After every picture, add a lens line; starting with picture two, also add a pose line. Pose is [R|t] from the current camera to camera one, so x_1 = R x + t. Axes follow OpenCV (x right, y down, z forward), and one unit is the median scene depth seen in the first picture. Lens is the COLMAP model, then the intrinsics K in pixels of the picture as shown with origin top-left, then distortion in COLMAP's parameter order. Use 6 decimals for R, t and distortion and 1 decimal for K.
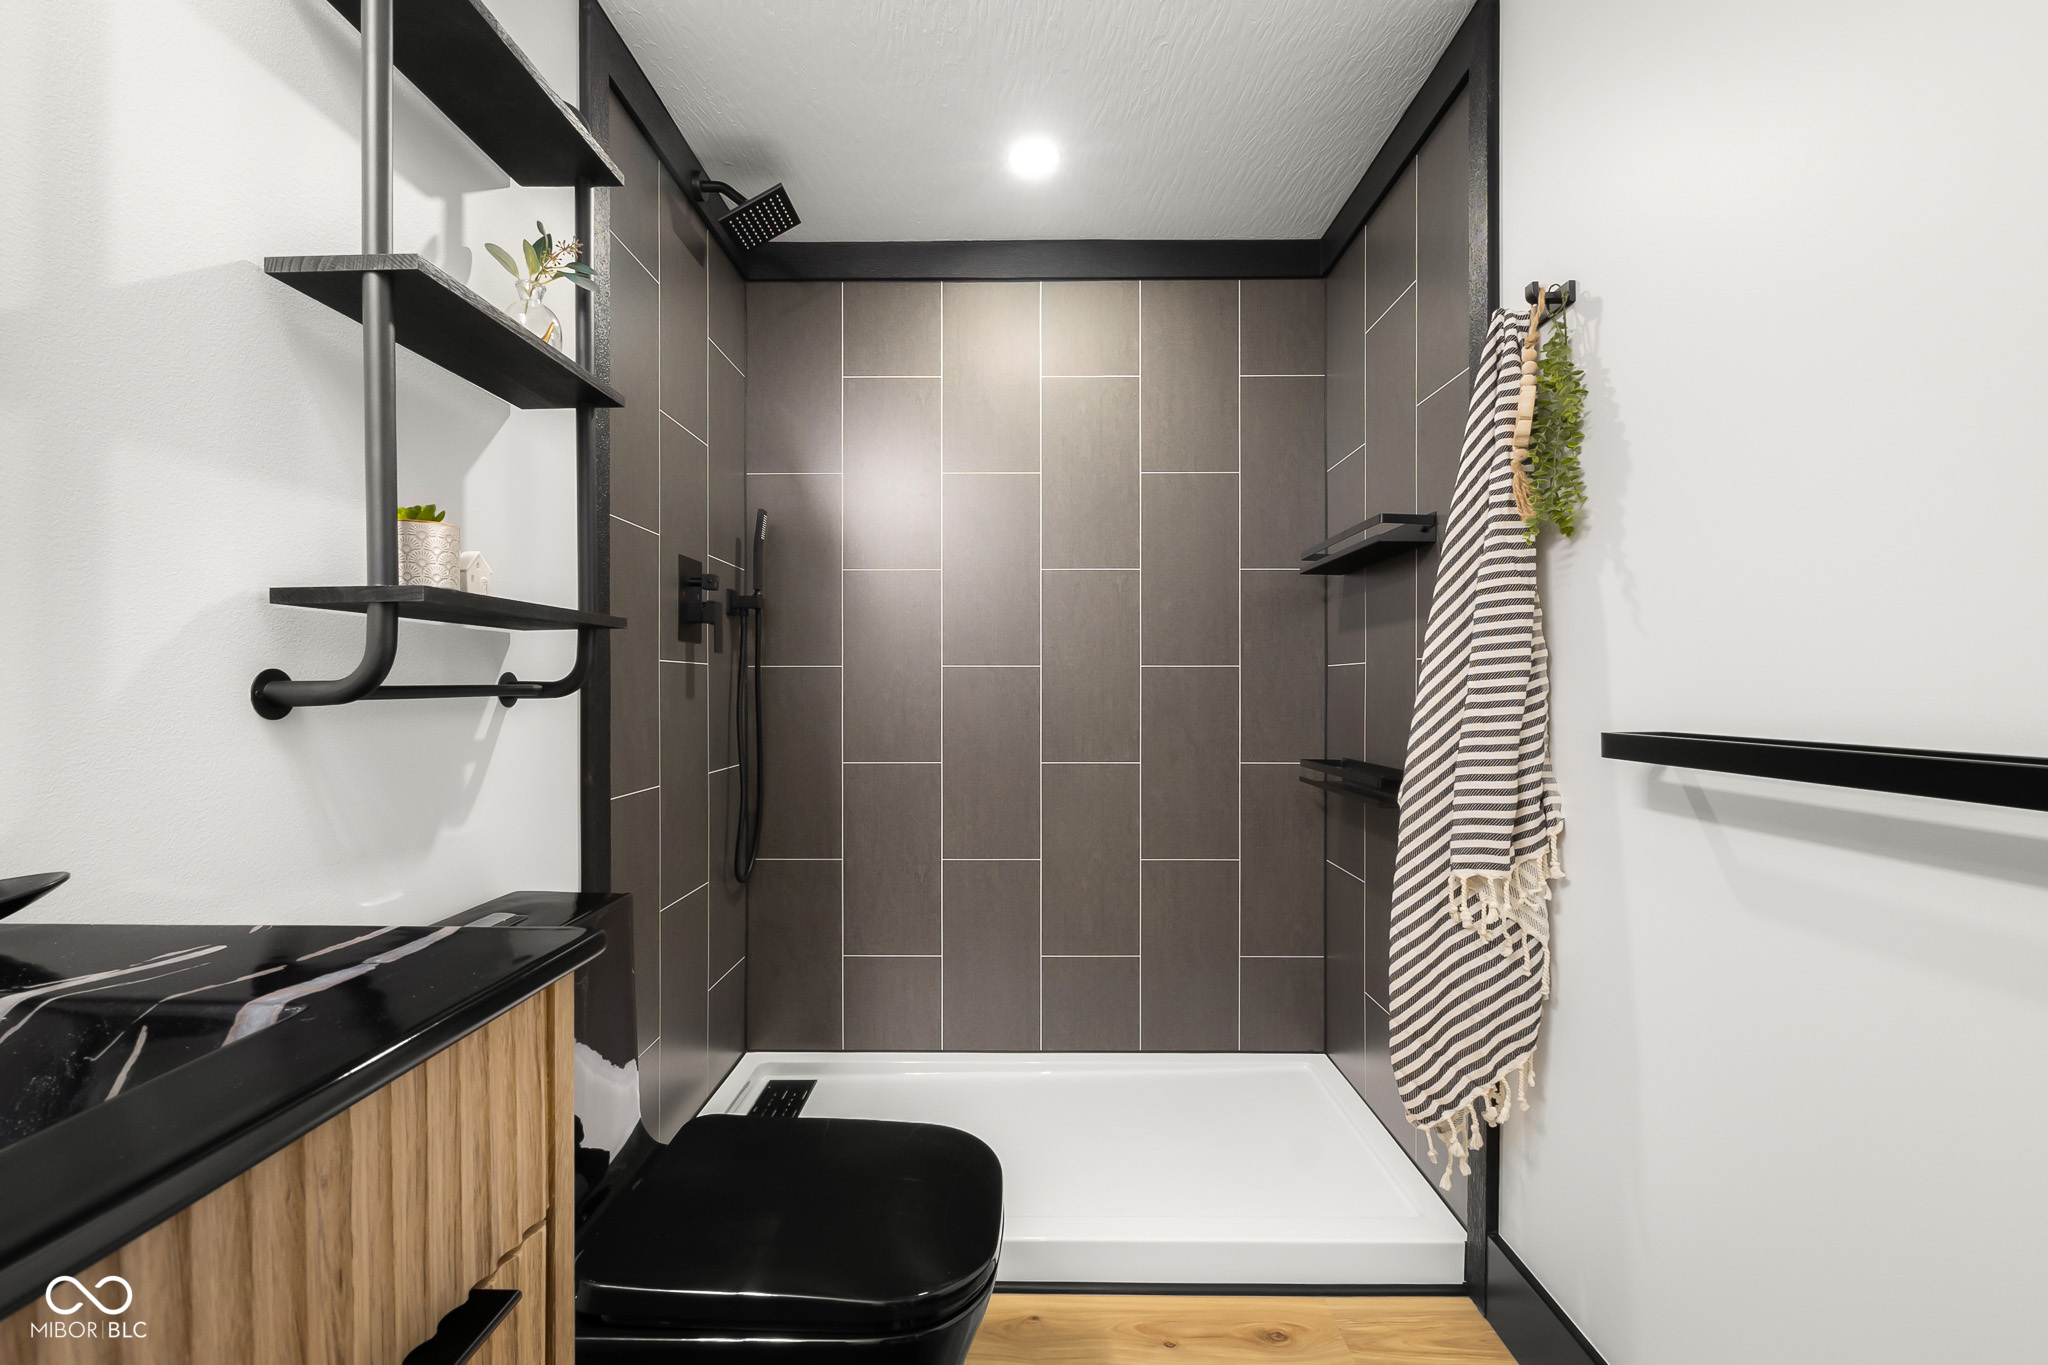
lens RADIAL K [[921.6, 0, 1020.9], [0, 921.6, 682.6], [0, 0, 1]] dist [0.000838, 0.000453]
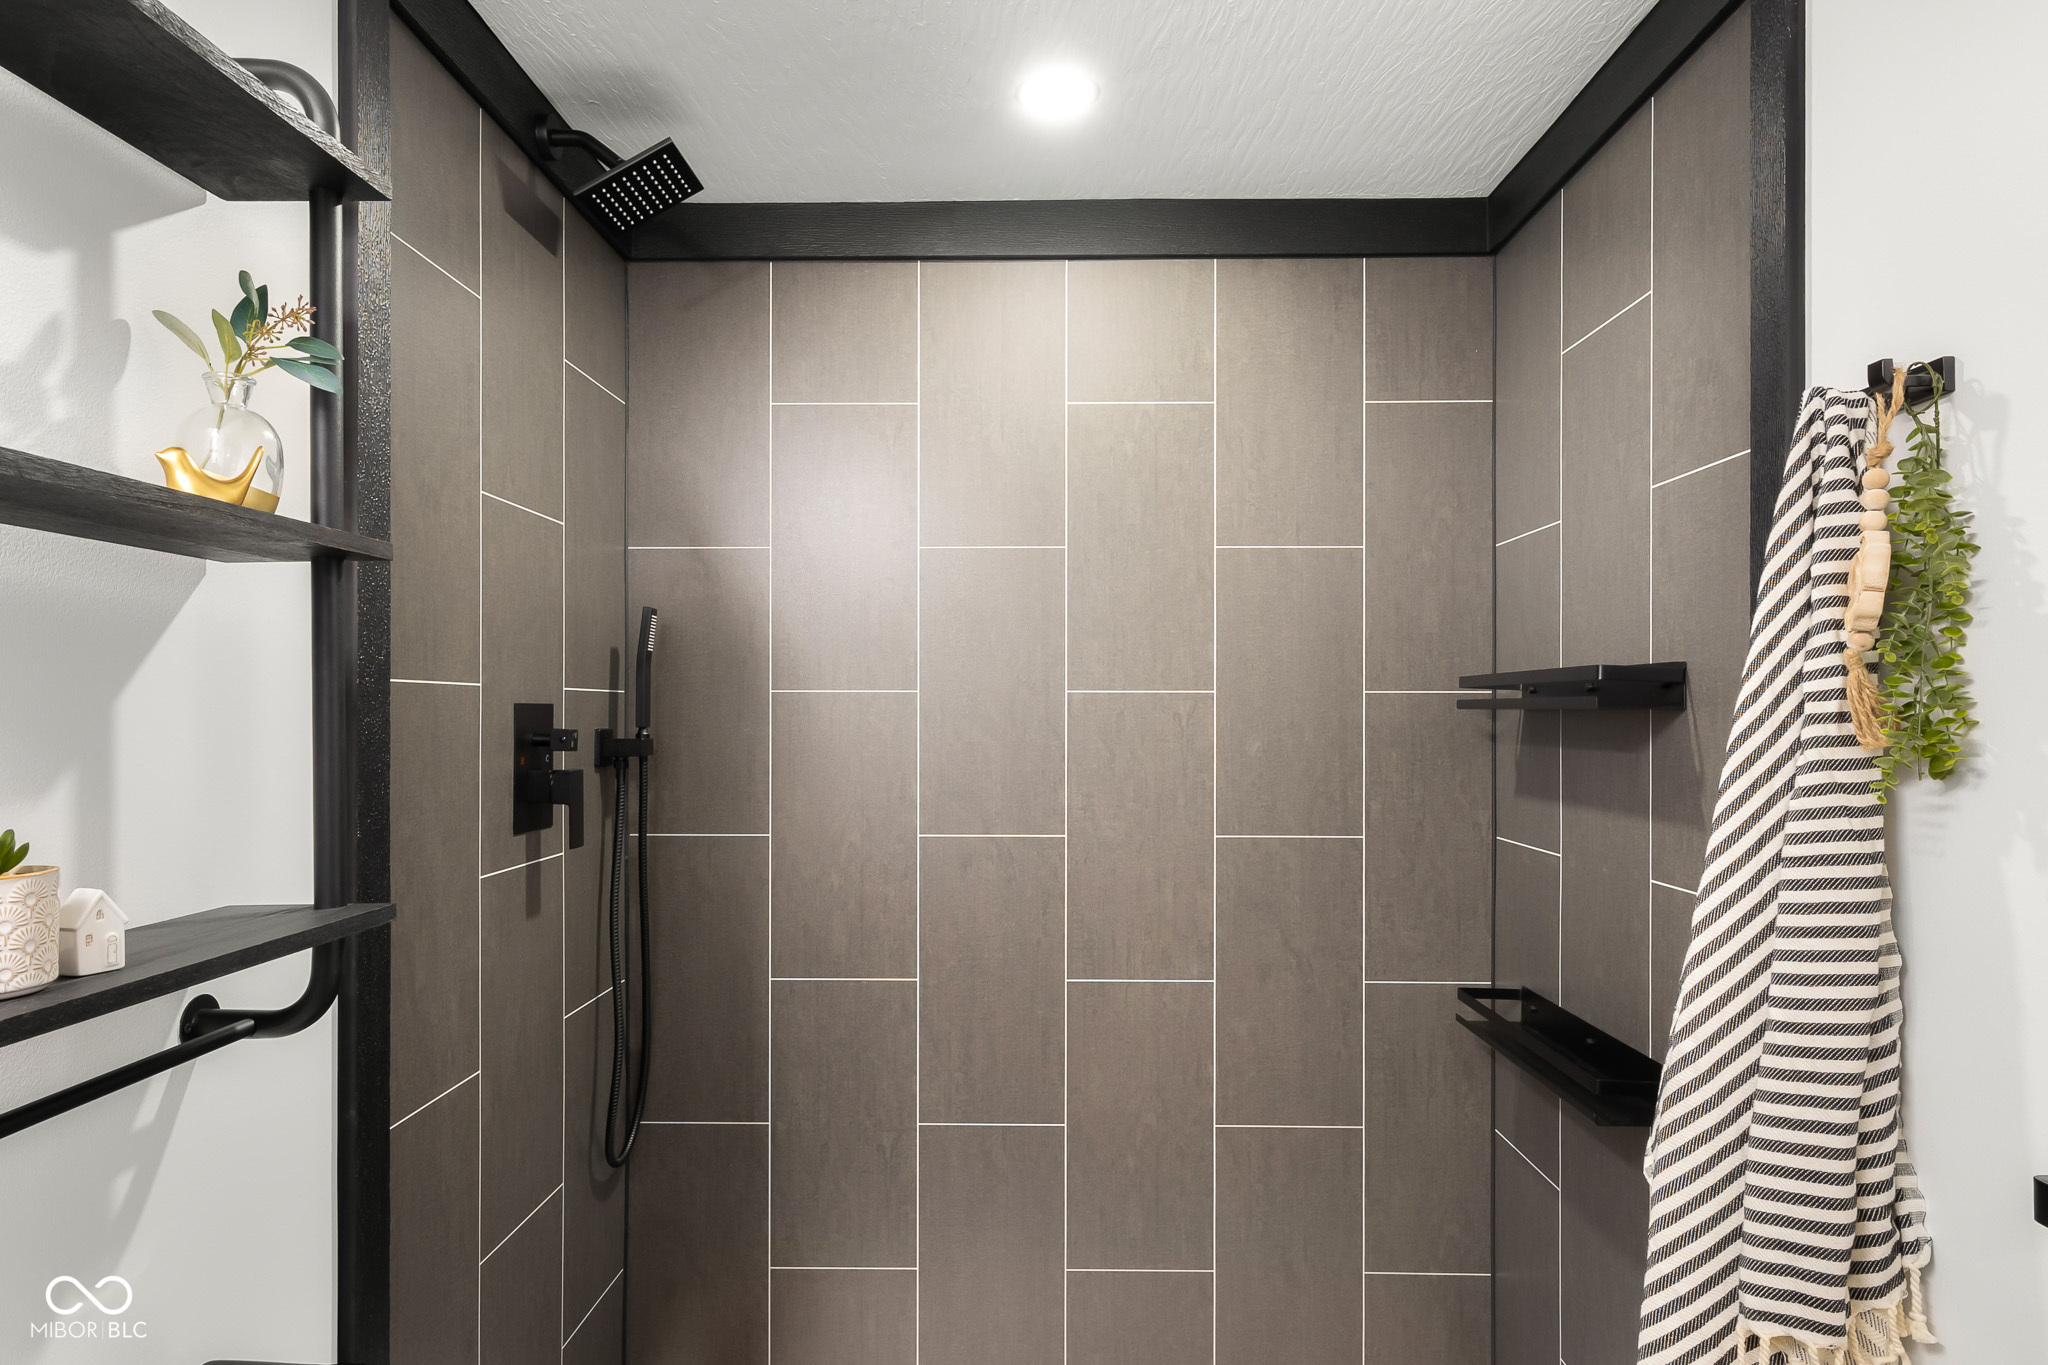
lens RADIAL K [[1225.2, 0, 1024.0], [0, 1225.2, 682.5], [0, 0, 1]] dist [0.006163, -0.000703]
pose [[0.999948, 0.001439, -0.010069, 0.000043], [-0.001439, 0.999999, 0.000088, -0.170327], [0.010069, -0.000073, 0.999949, 0.144678]]
